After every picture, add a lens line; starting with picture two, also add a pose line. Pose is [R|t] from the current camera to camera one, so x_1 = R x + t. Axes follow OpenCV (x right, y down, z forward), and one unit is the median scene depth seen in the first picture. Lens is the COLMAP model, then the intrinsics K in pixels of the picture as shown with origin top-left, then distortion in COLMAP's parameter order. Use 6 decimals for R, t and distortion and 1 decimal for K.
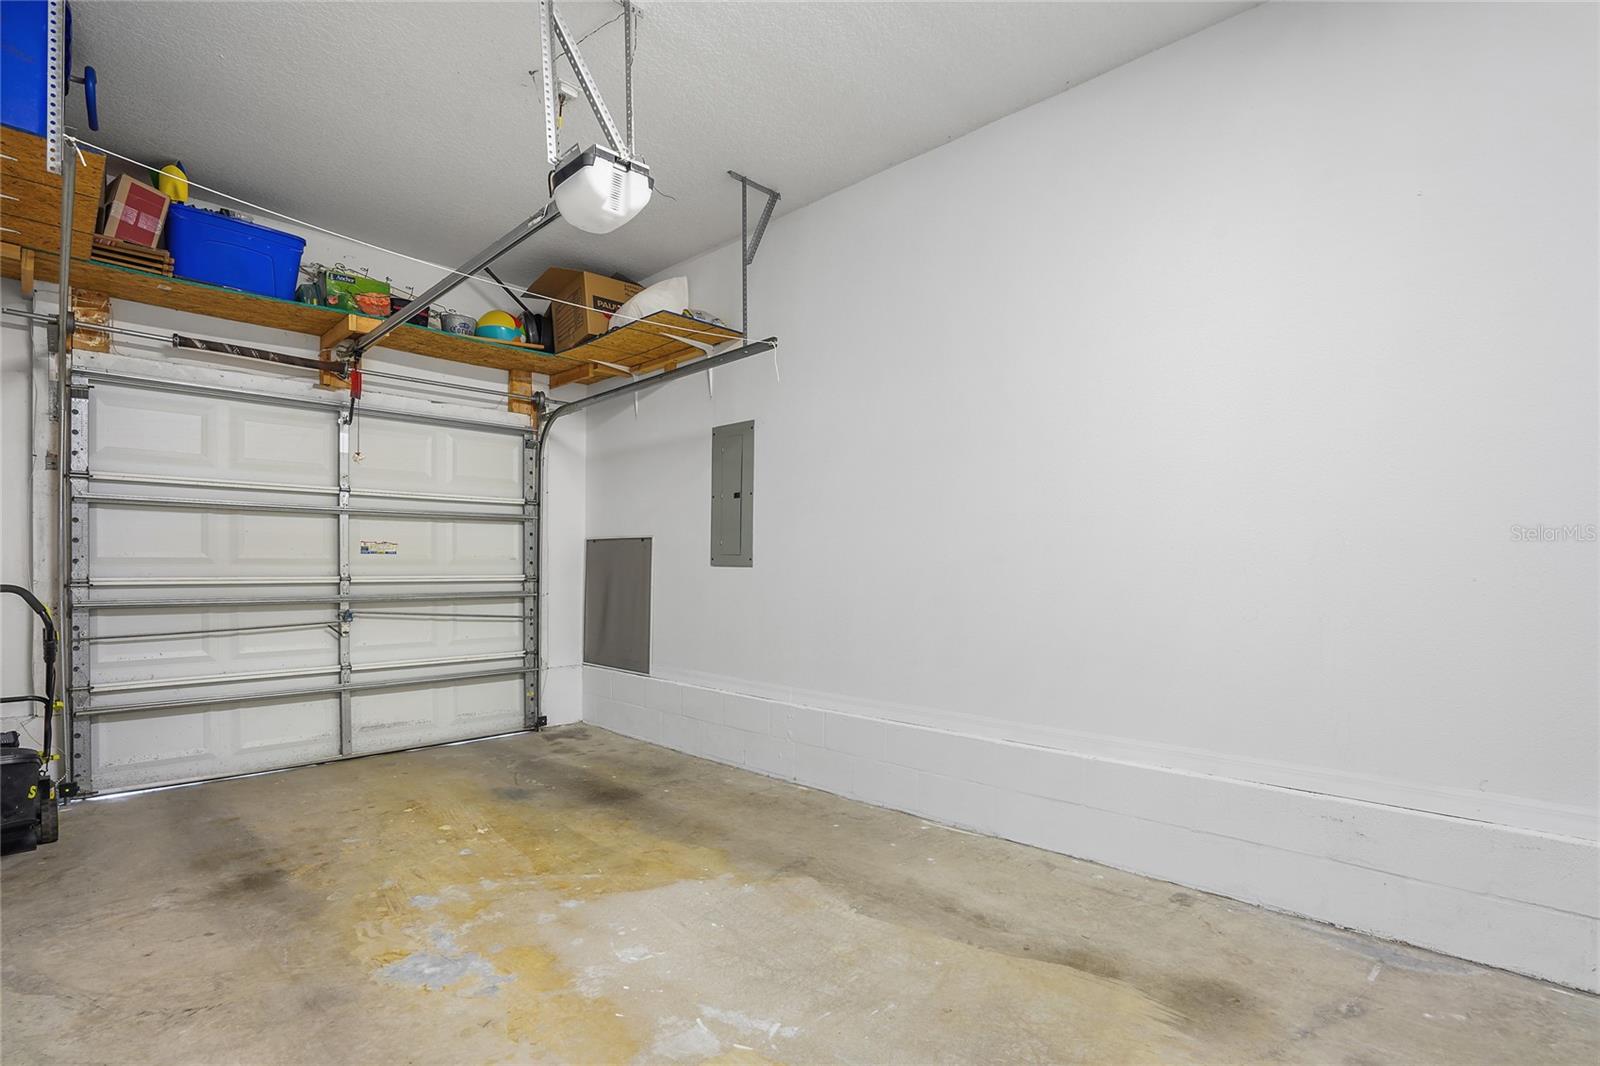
lens RADIAL K [[761.7, 0, 796.1], [0, 761.7, 536.0], [0, 0, 1]] dist [-0.030335, 0.000544]
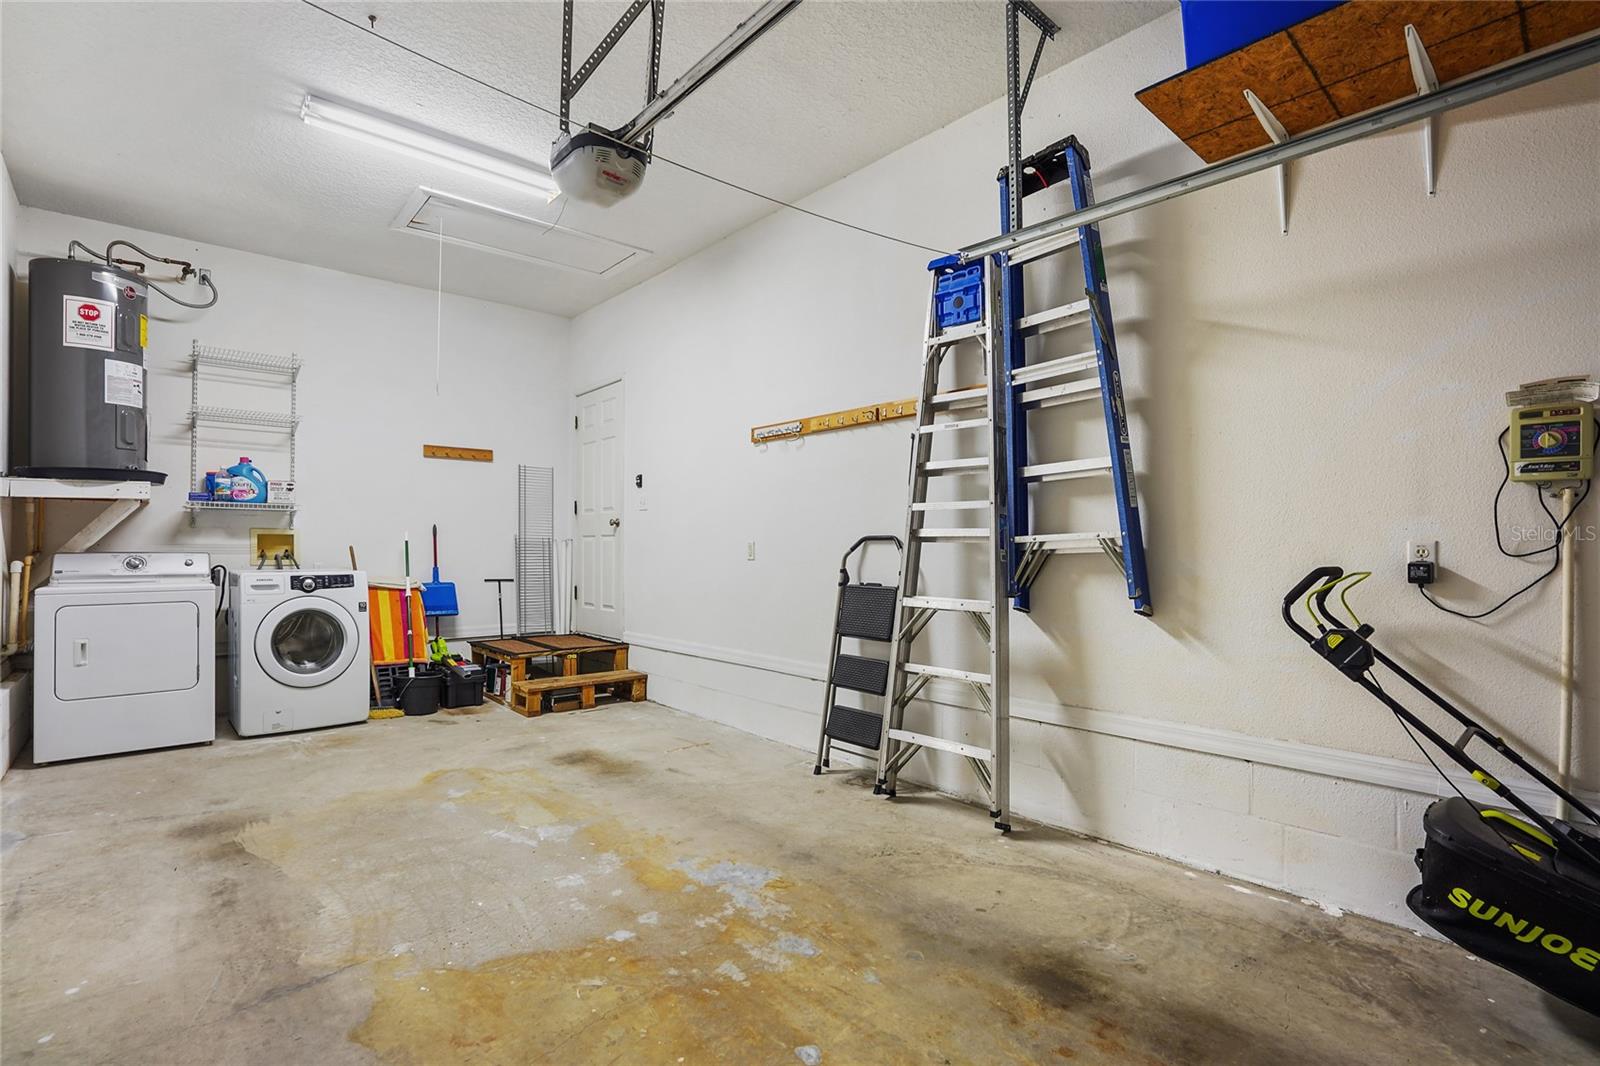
lens RADIAL K [[761.7, 0, 796.1], [0, 761.7, 536.0], [0, 0, 1]] dist [-0.030335, 0.000544]
pose [[-0.997280, -0.005947, 0.073465, -0.587786], [-0.010408, 0.998114, -0.060495, 0.092452], [-0.072967, -0.061095, -0.995461, 1.973340]]
